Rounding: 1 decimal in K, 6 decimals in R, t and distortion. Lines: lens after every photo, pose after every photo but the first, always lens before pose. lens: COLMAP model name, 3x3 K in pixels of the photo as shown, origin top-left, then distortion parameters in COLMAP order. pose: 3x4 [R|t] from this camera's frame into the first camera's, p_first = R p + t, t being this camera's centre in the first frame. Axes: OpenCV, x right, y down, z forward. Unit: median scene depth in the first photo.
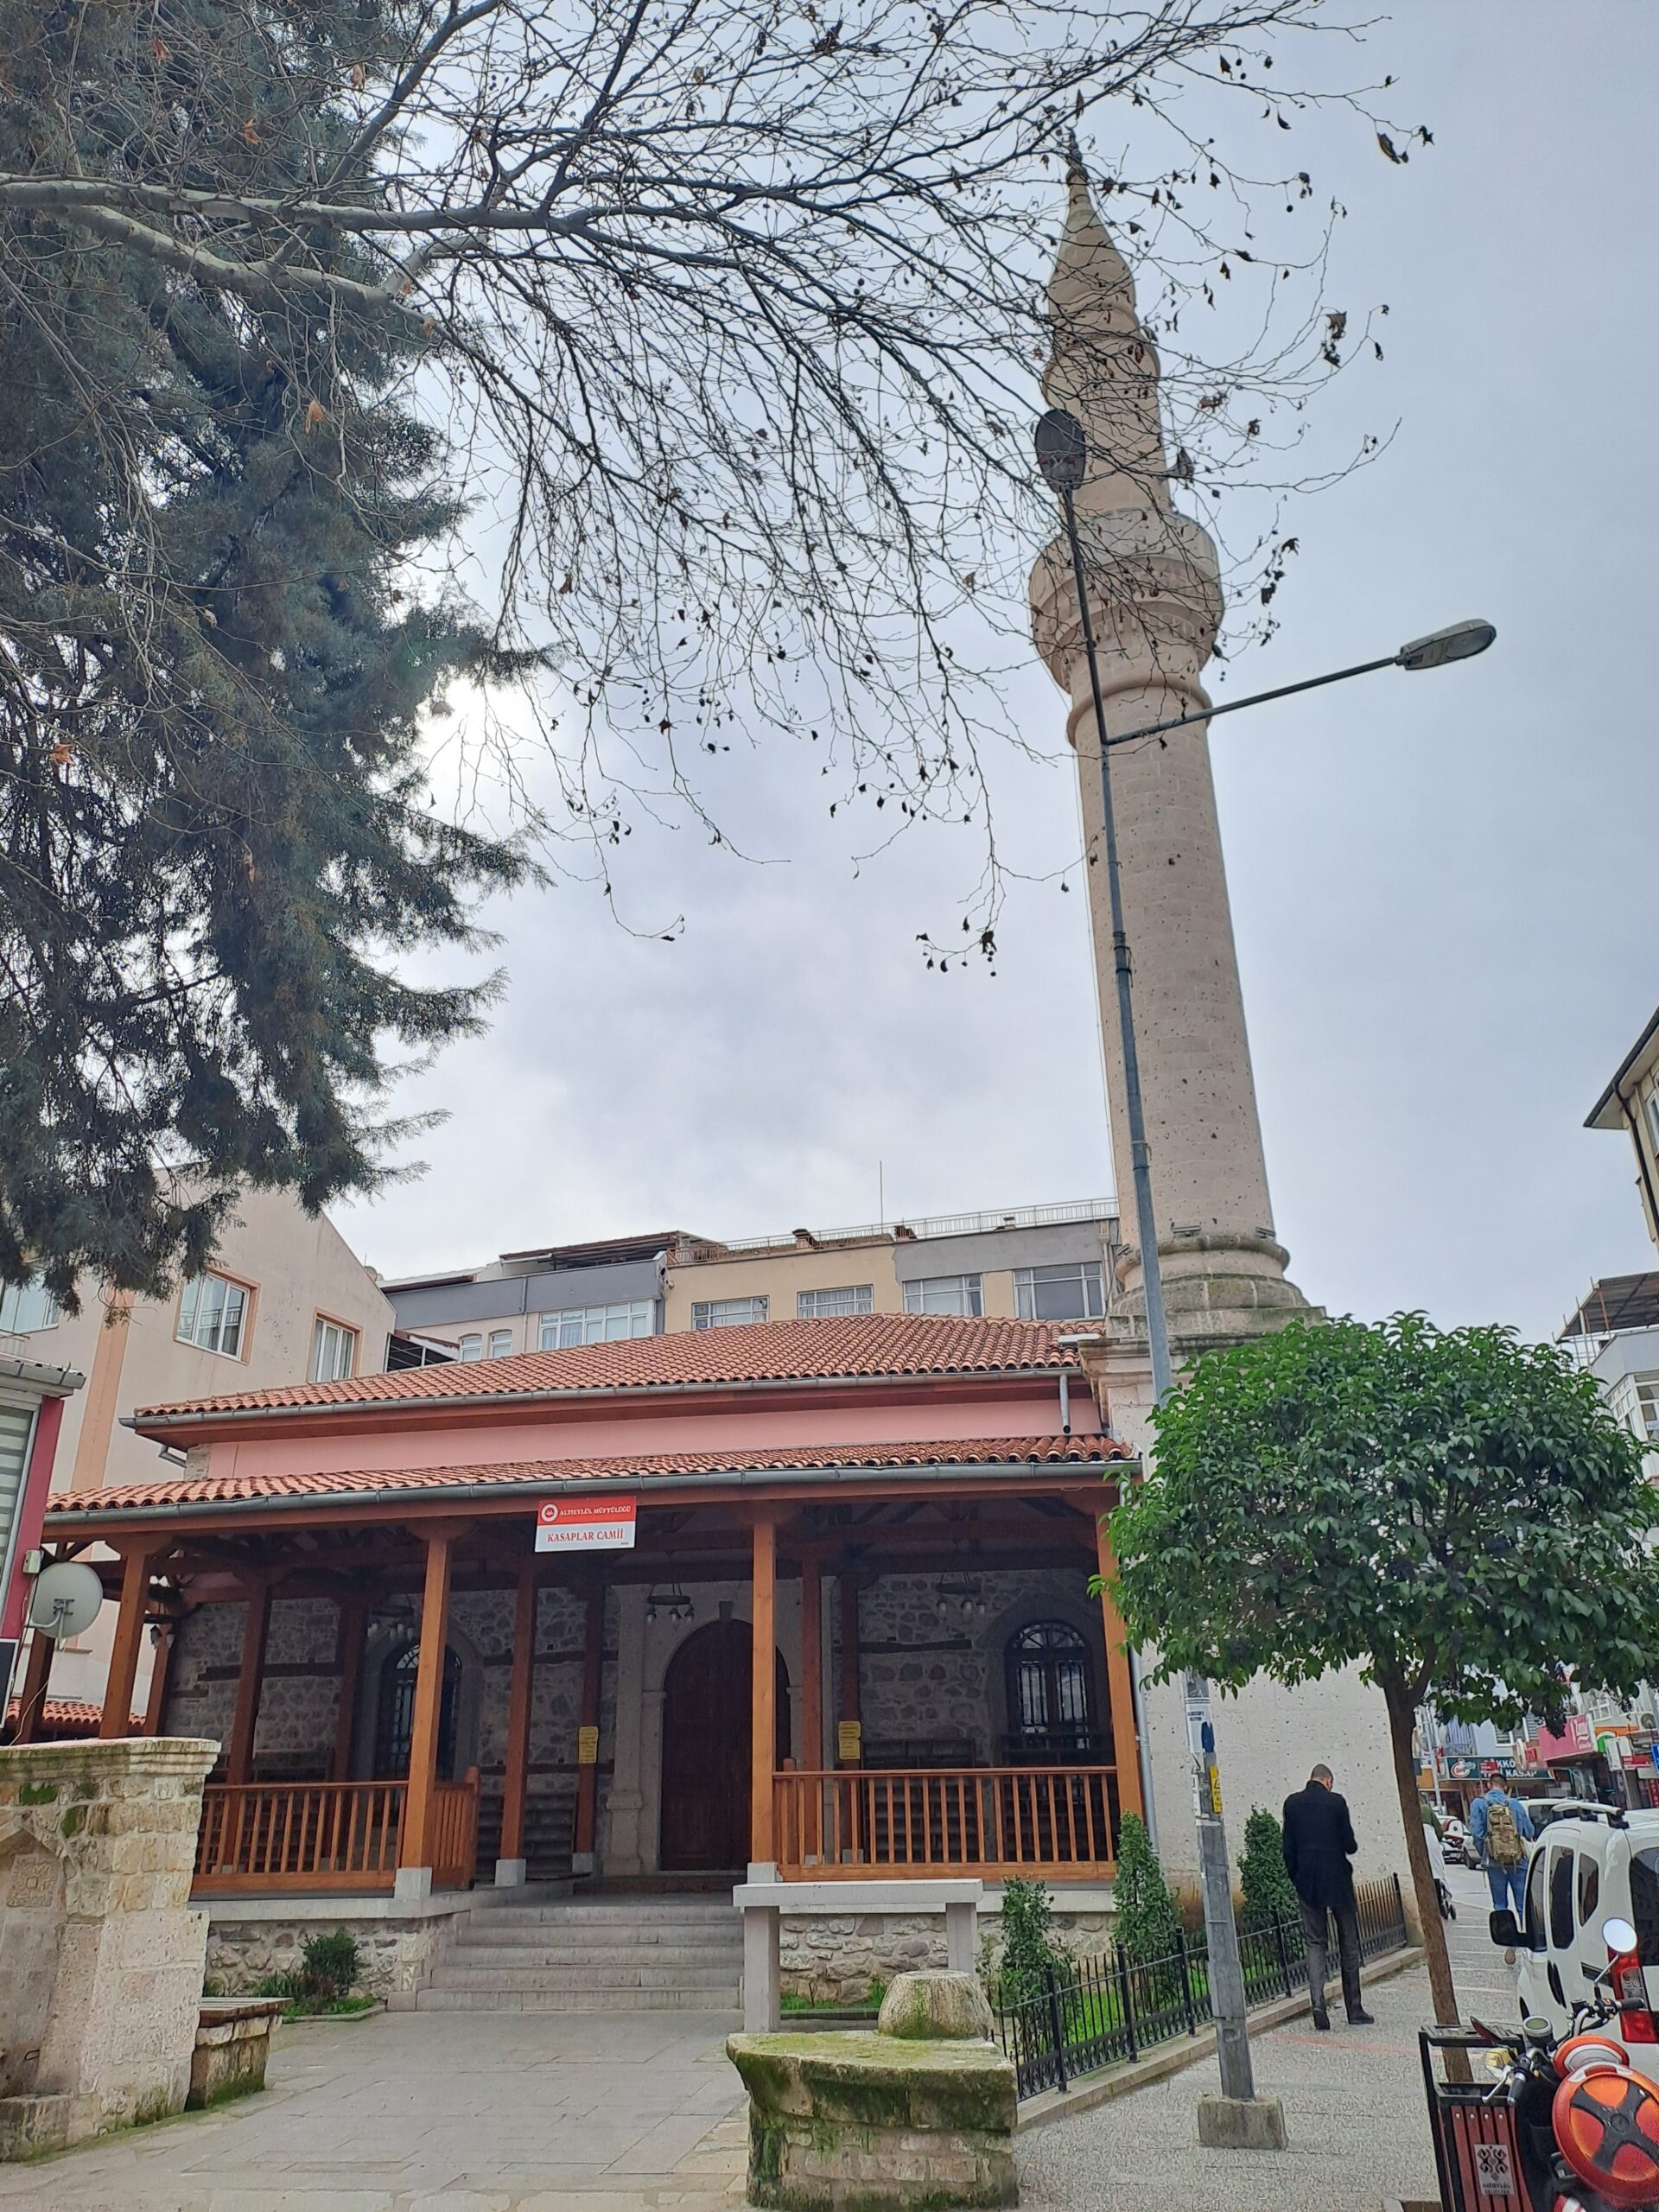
lens RADIAL K [[1624.7, 0, 829.4], [0, 1624.7, 1104.8], [0, 0, 1]] dist [0.022808, -0.011295]
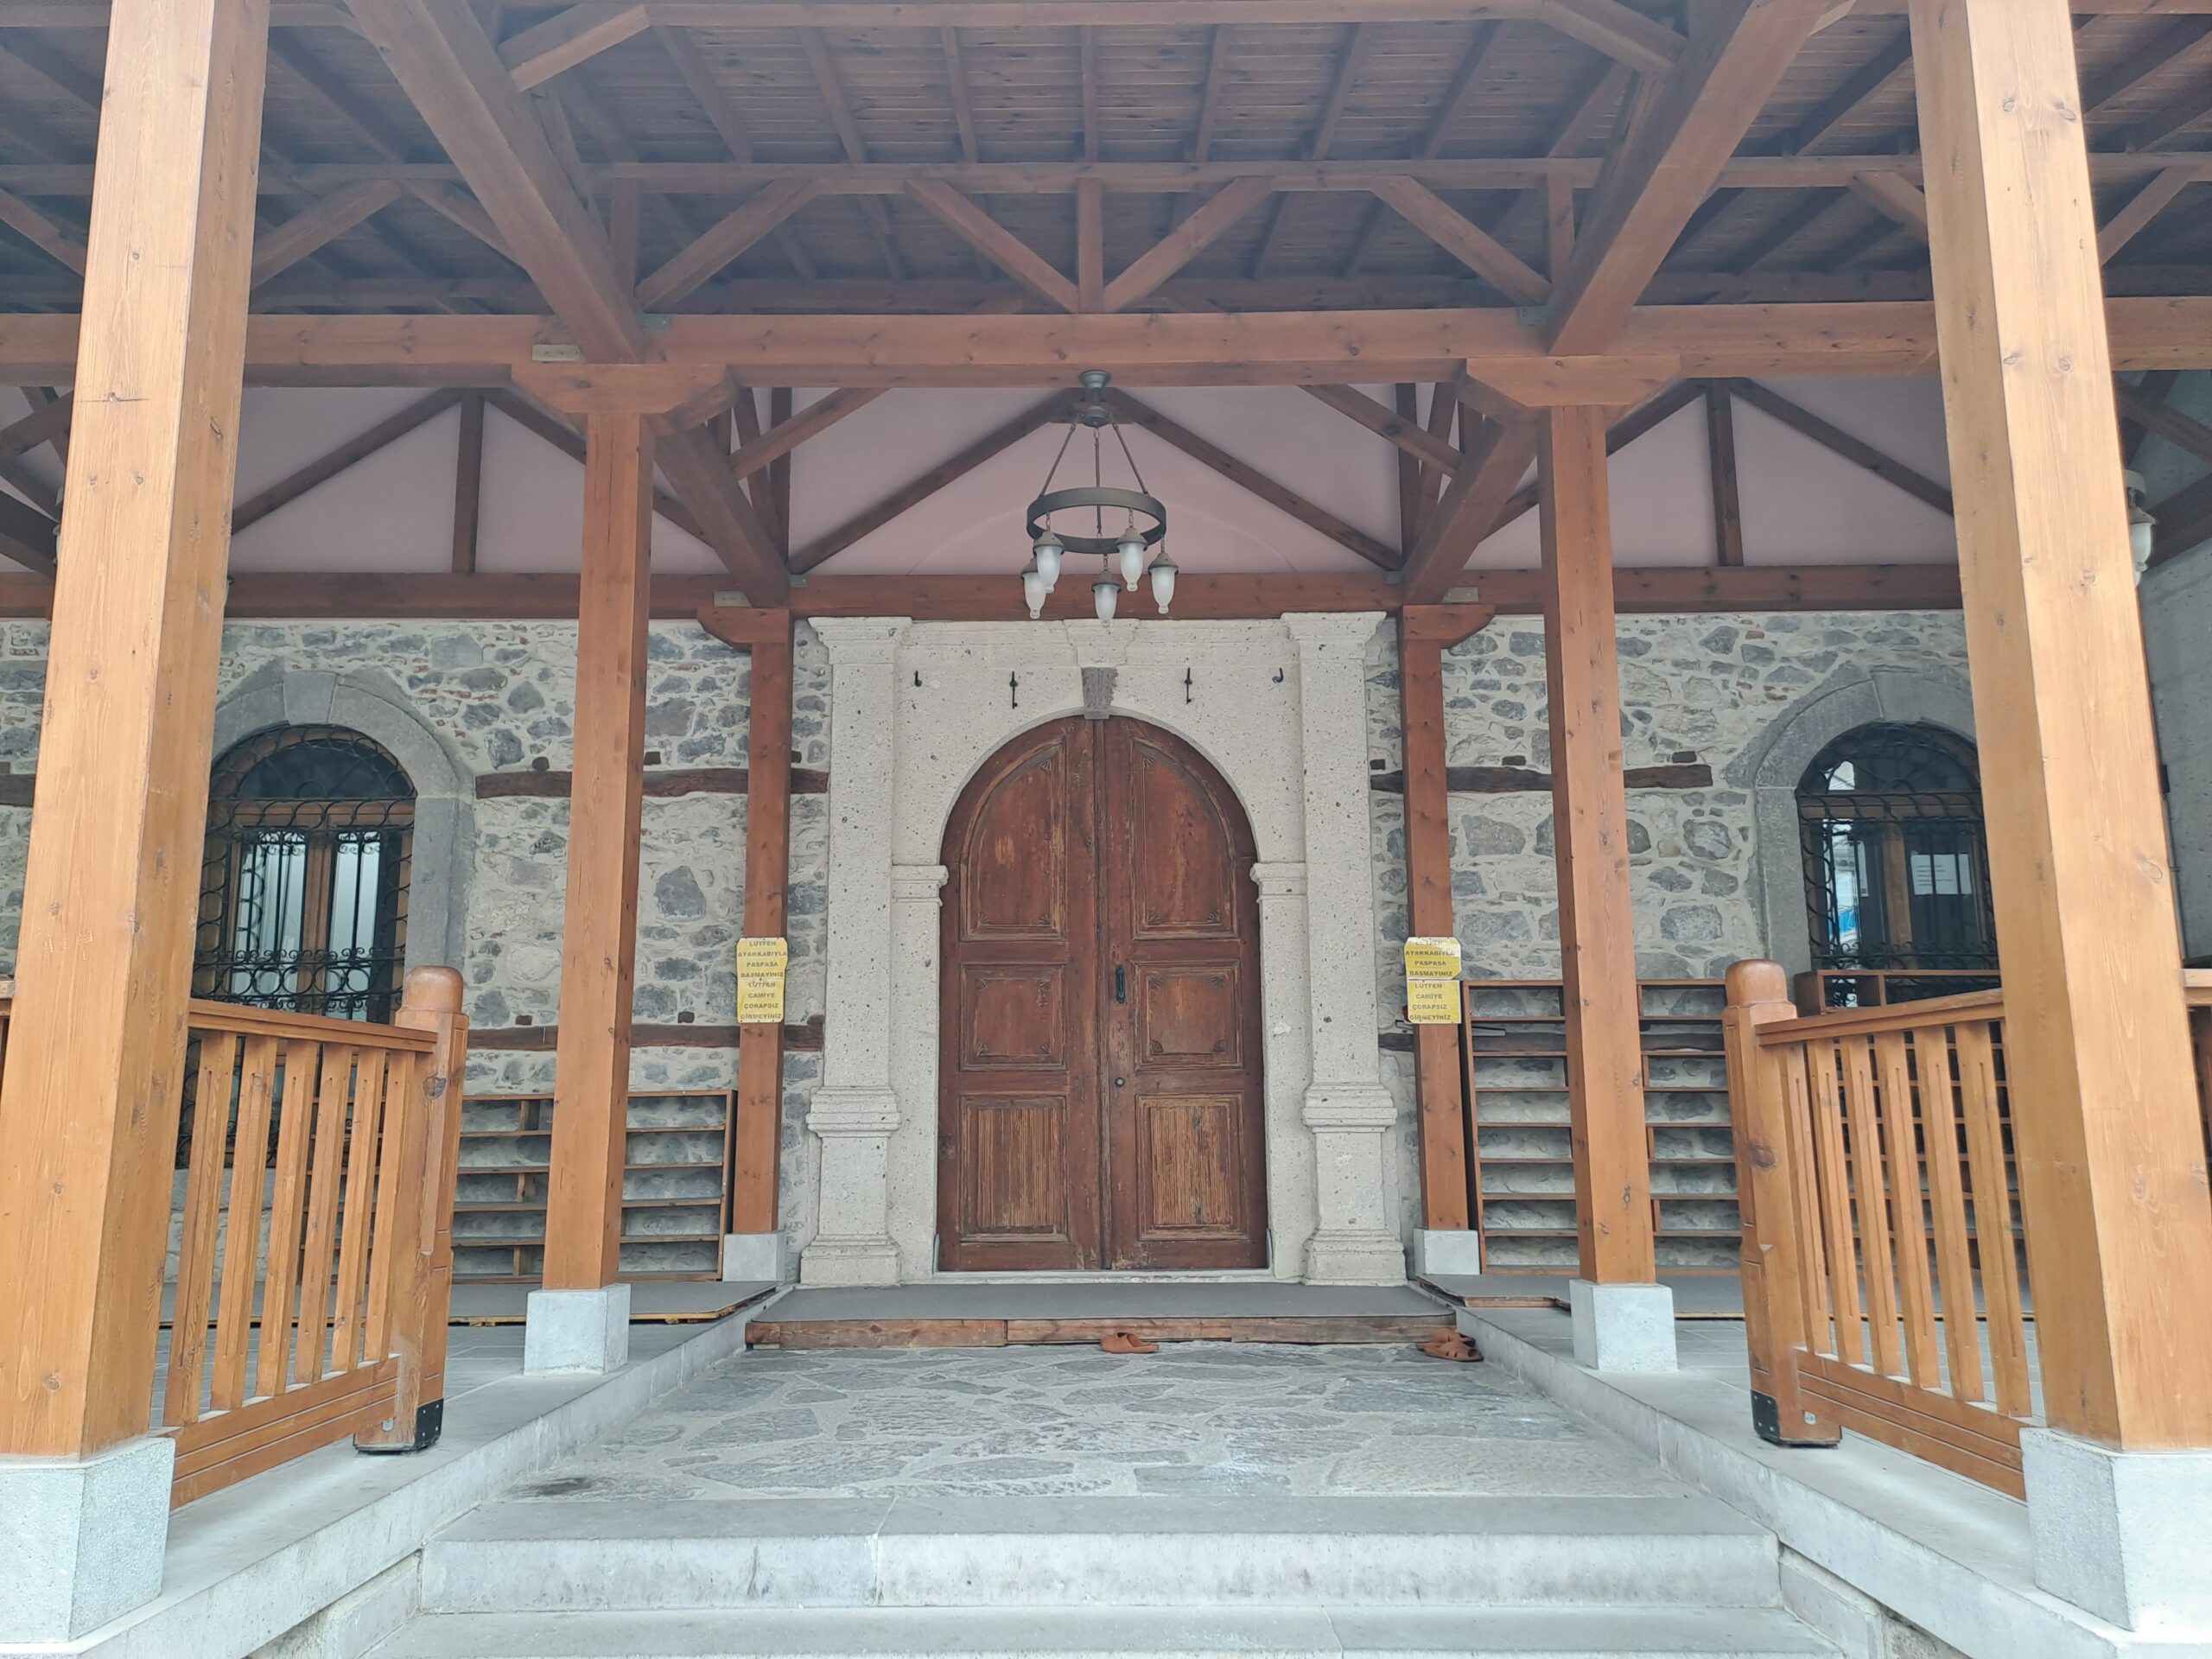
lens RADIAL K [[1624.7, 0, 1100.5], [0, 1624.7, 830.7], [0, 0, 1]] dist [0.022808, -0.011295]
pose [[0.986782, 0.044014, 0.155963, -0.139452], [-0.078977, 0.970998, 0.225667, 0.280840], [-0.141507, -0.235002, 0.961639, 0.662557]]
